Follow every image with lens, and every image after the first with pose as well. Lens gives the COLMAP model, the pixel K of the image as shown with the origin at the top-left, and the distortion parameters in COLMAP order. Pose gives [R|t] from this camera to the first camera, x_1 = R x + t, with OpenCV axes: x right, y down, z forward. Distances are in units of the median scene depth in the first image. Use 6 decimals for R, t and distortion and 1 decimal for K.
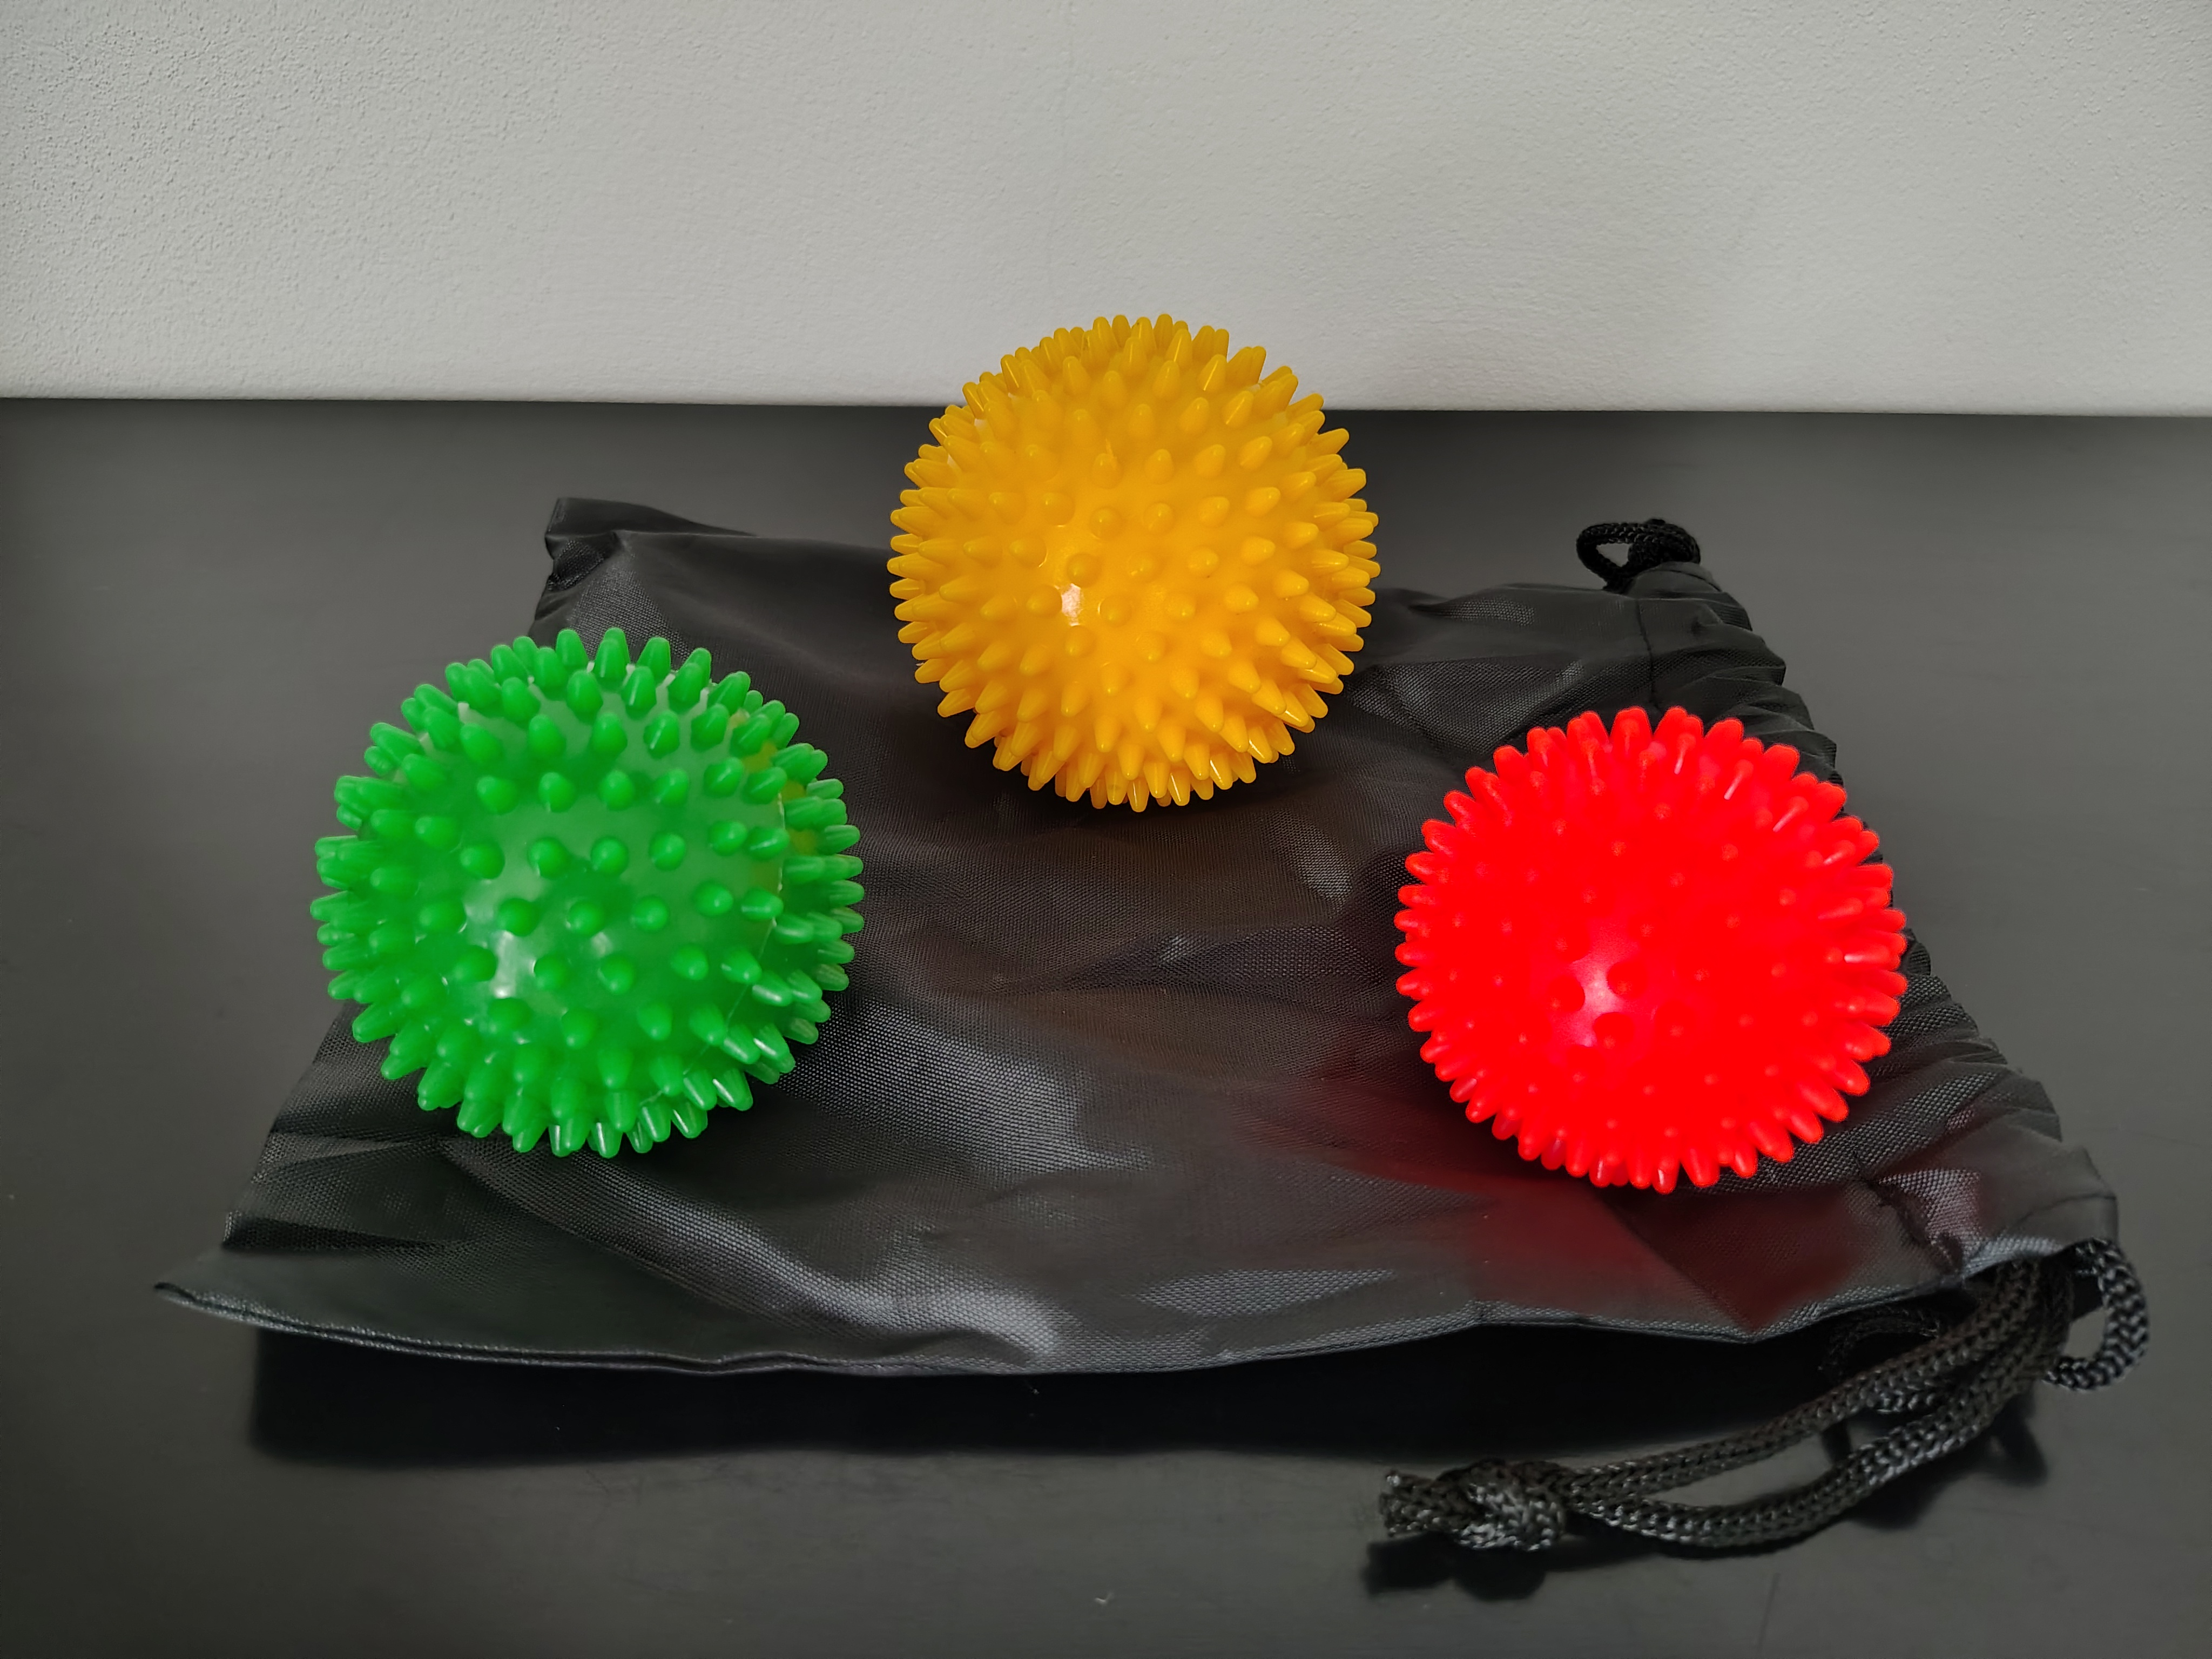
lens RADIAL K [[1652.0, 0, 1087.2], [0, 1652.0, 833.8], [0, 0, 1]] dist [0.008759, -0.013650]
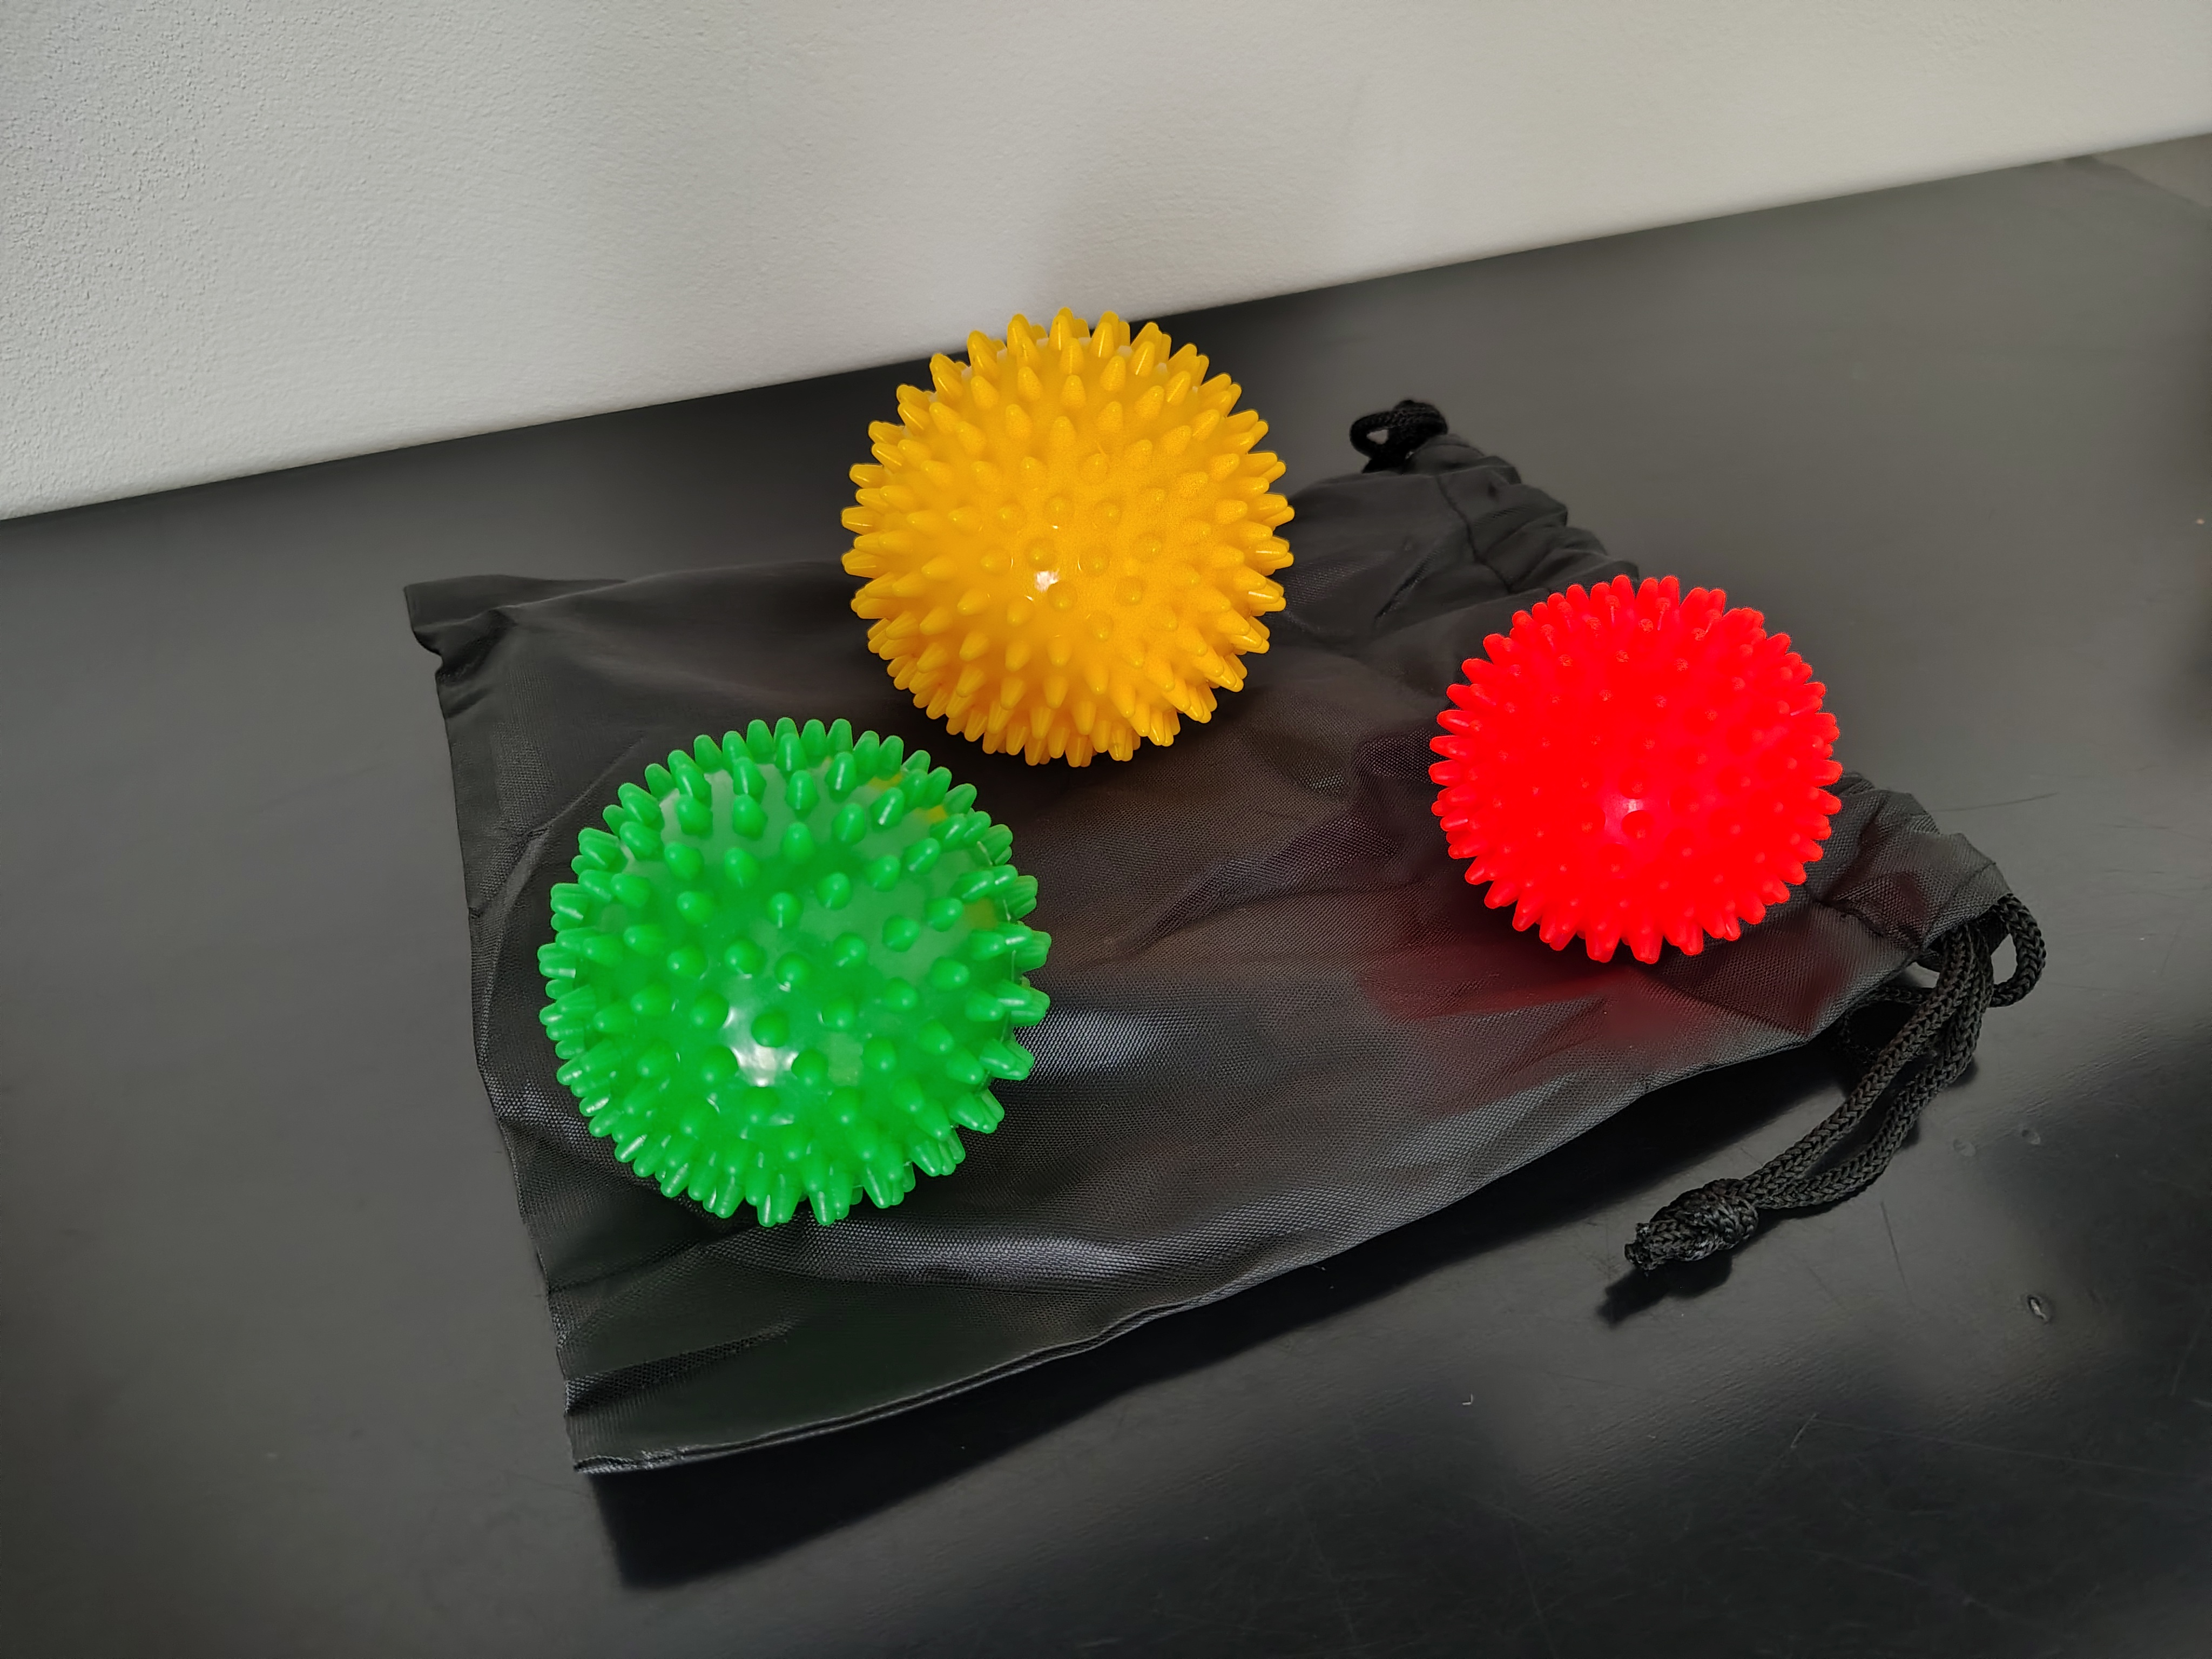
lens RADIAL K [[1652.0, 0, 1114.8], [0, 1652.0, 829.2], [0, 0, 1]] dist [0.008759, -0.013650]
pose [[0.915485, -0.262404, 0.305012, -0.367496], [0.237171, 0.964307, 0.117738, -0.114254], [-0.325020, -0.035448, 0.945043, -0.047581]]
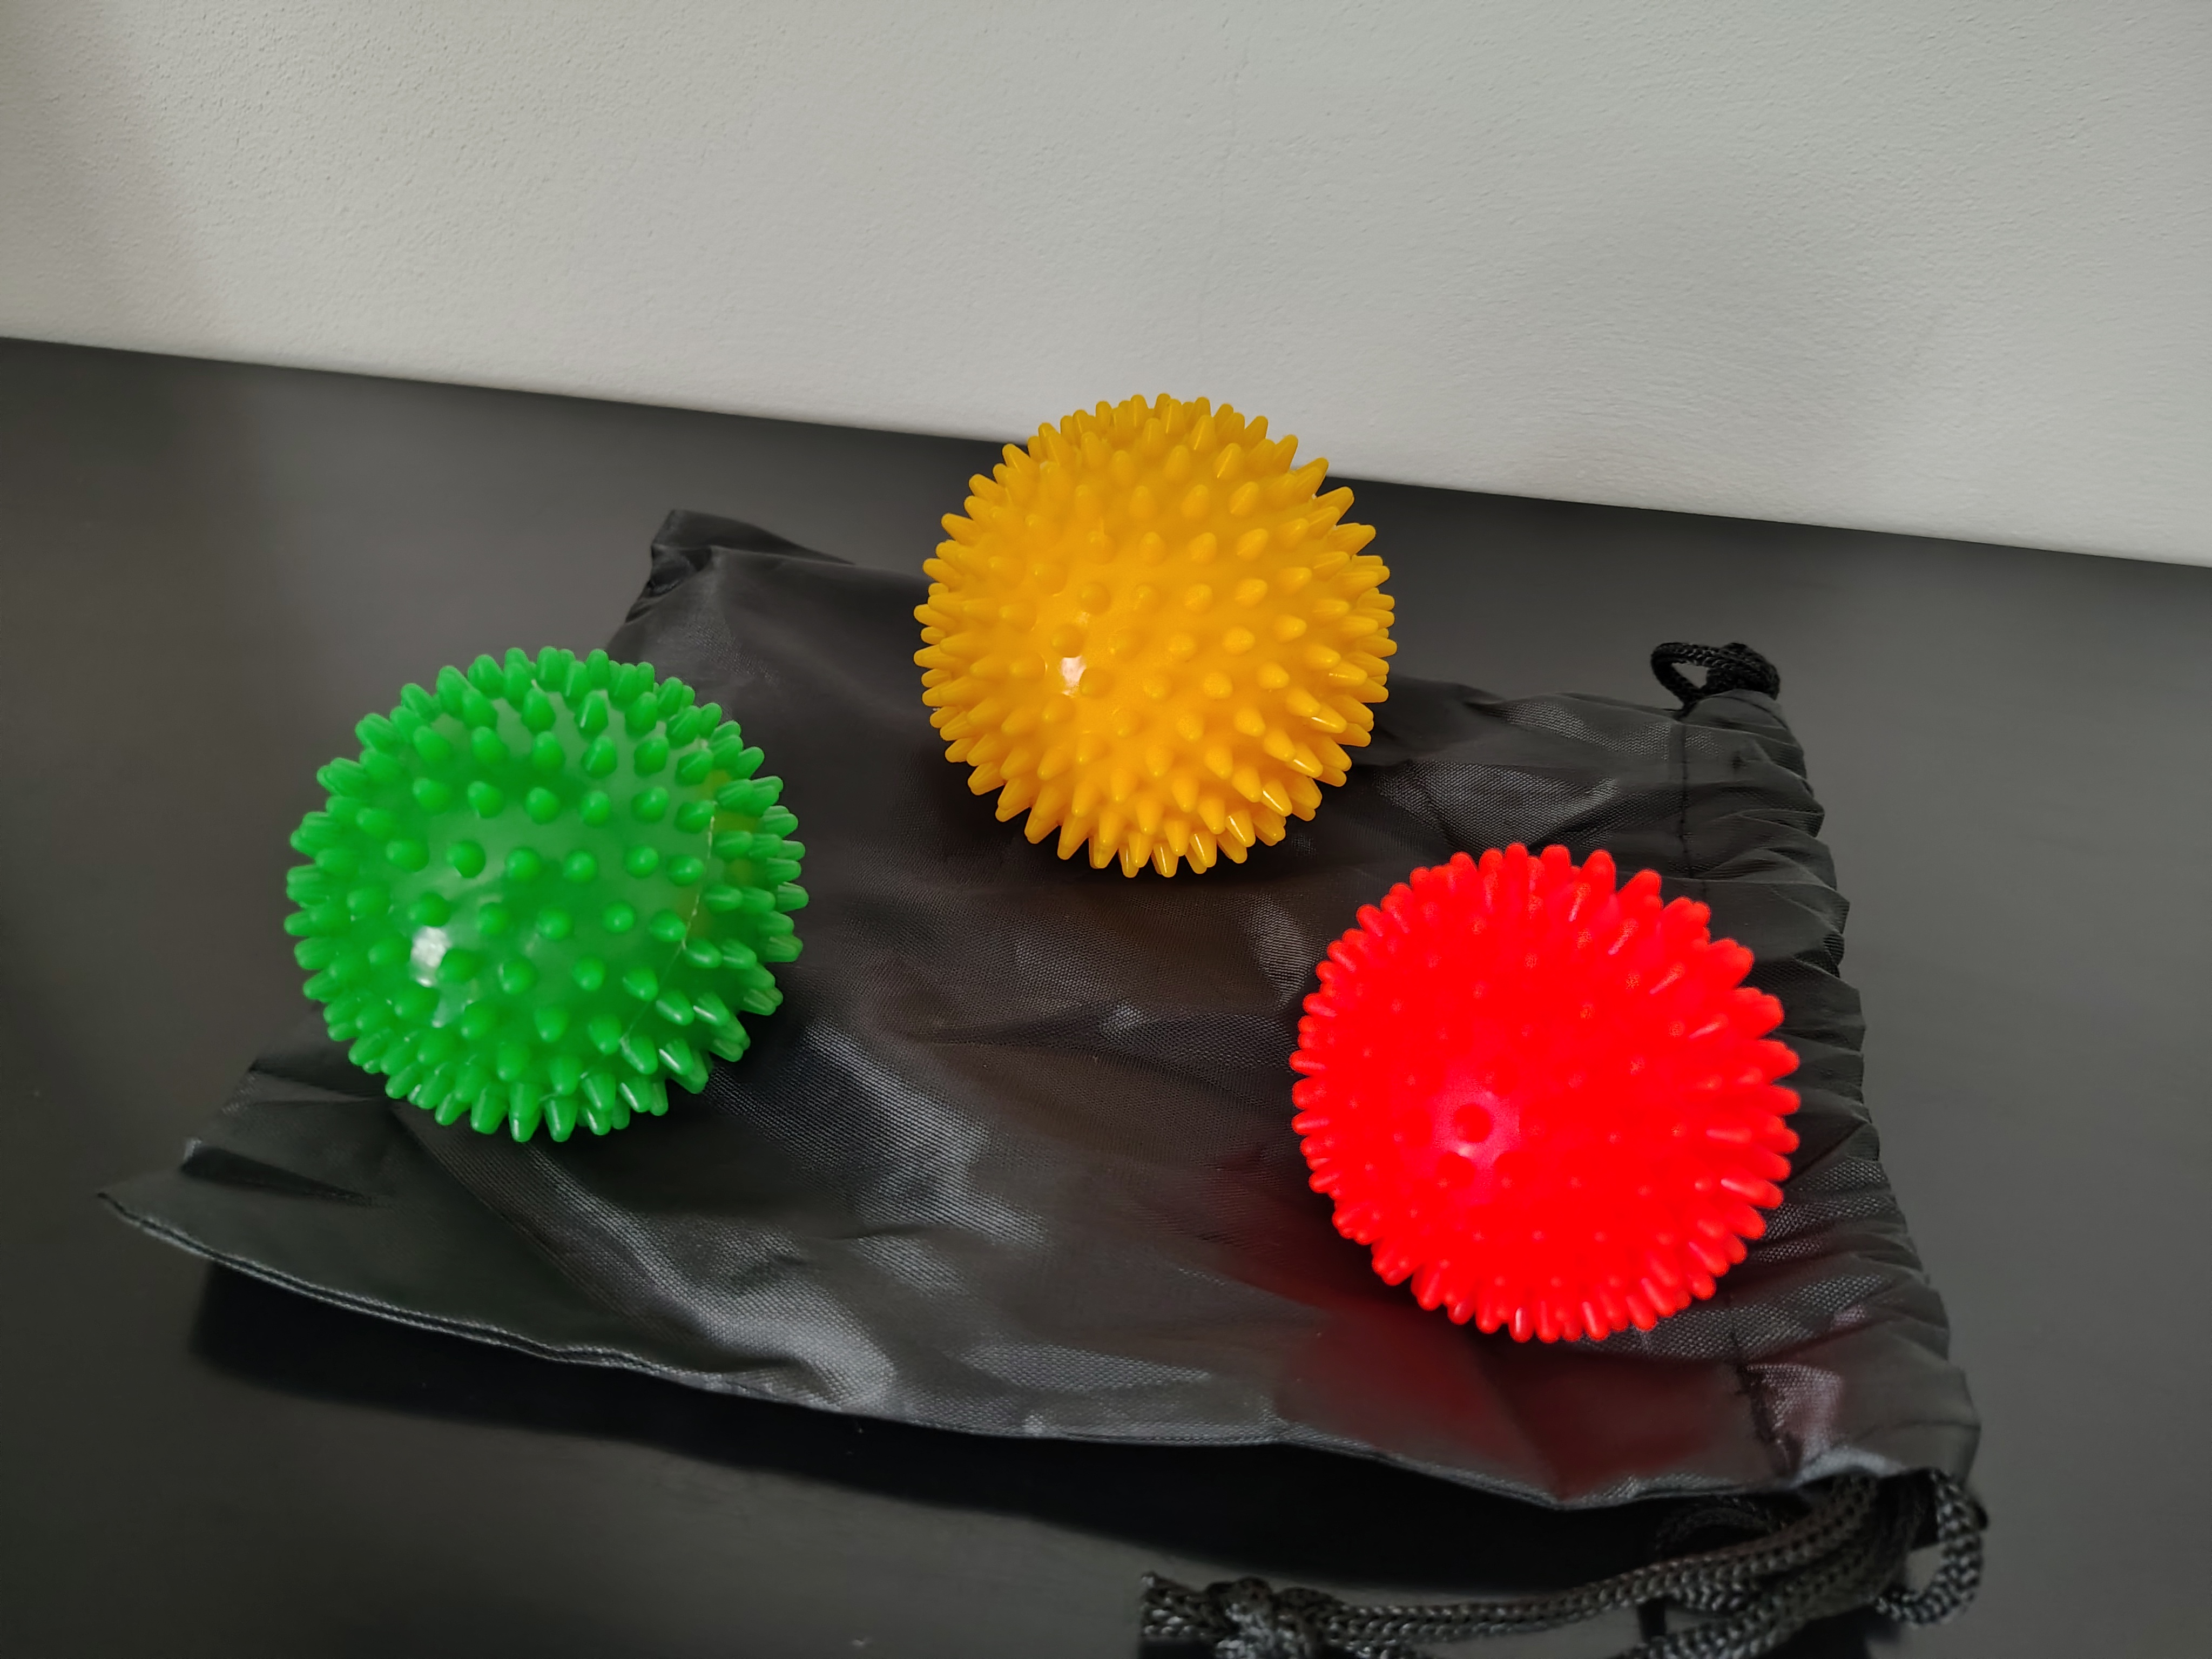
lens RADIAL K [[1652.0, 0, 1119.7], [0, 1652.0, 826.0], [0, 0, 1]] dist [0.008759, -0.013650]
pose [[0.982114, 0.125988, -0.139923, 0.183039], [-0.128183, 0.991727, -0.006751, -0.041669], [0.137915, 0.024566, 0.990139, -0.009520]]
